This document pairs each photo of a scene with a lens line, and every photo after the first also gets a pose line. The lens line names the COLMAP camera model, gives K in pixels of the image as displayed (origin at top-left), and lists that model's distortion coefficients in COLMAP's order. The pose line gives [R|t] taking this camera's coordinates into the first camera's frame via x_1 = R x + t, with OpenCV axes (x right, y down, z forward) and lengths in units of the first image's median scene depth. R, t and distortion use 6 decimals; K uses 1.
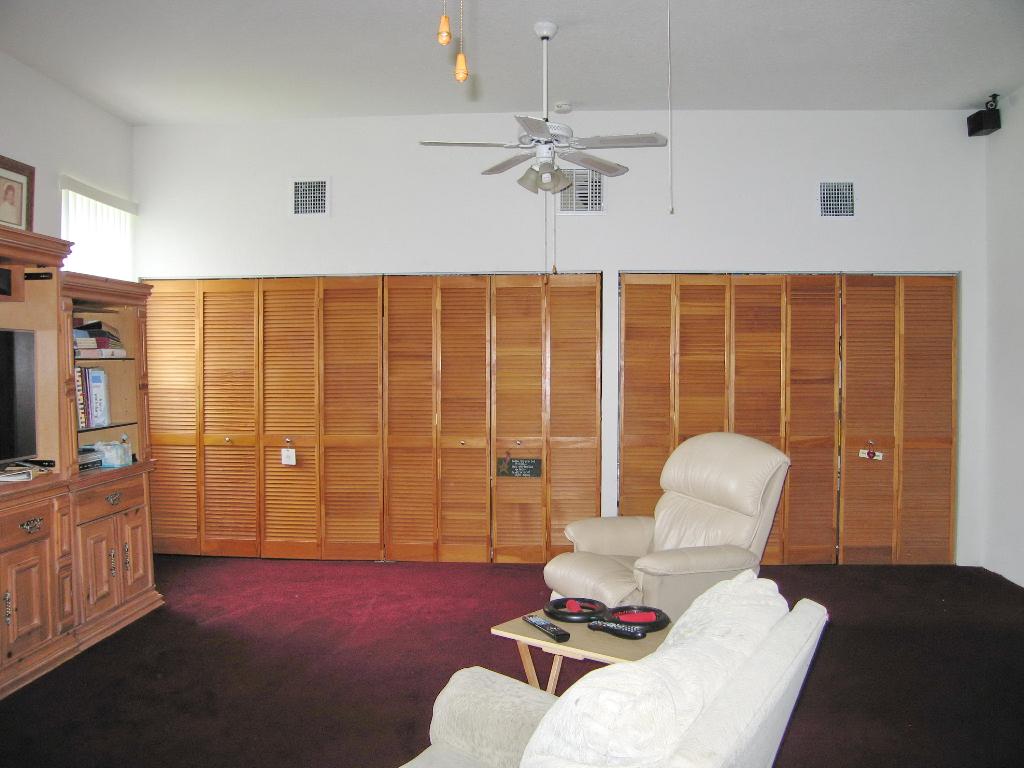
lens RADIAL K [[844.1, 0, 509.2], [0, 844.1, 383.2], [0, 0, 1]] dist [-0.140014, 0.104625]
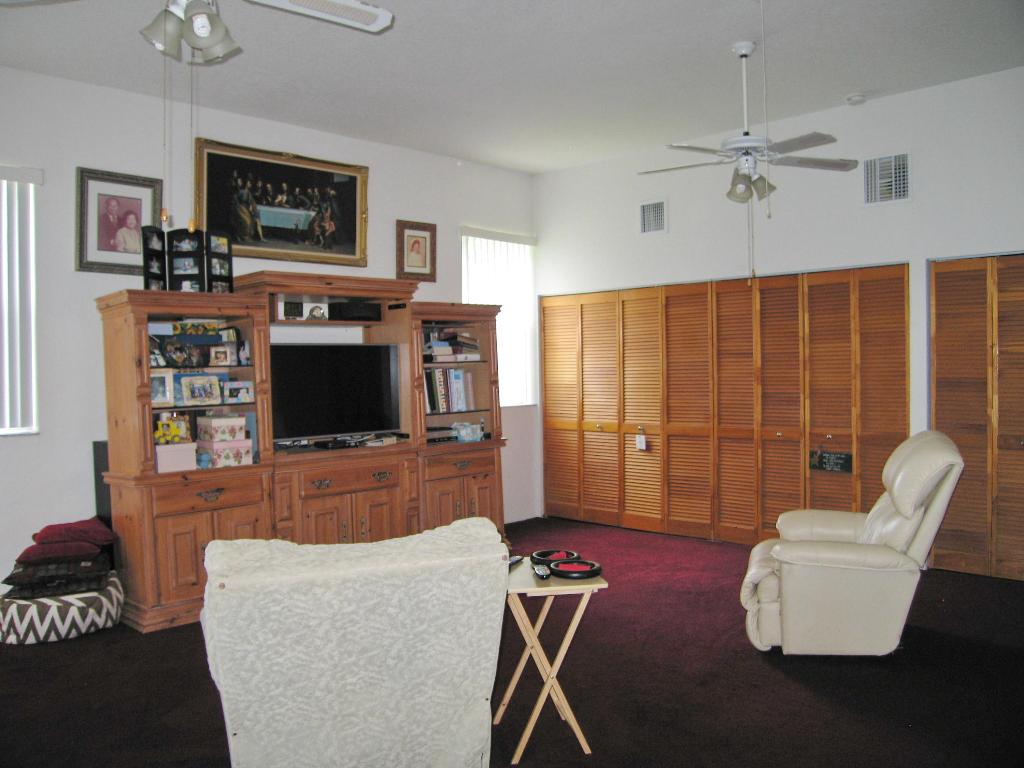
lens RADIAL K [[844.1, 0, 509.2], [0, 844.1, 383.2], [0, 0, 1]] dist [-0.140014, 0.104625]
pose [[0.756878, -0.000090, -0.653557, 0.375009], [0.004070, 0.999981, 0.004575, -0.000388], [0.653544, -0.006123, 0.756864, -0.004842]]
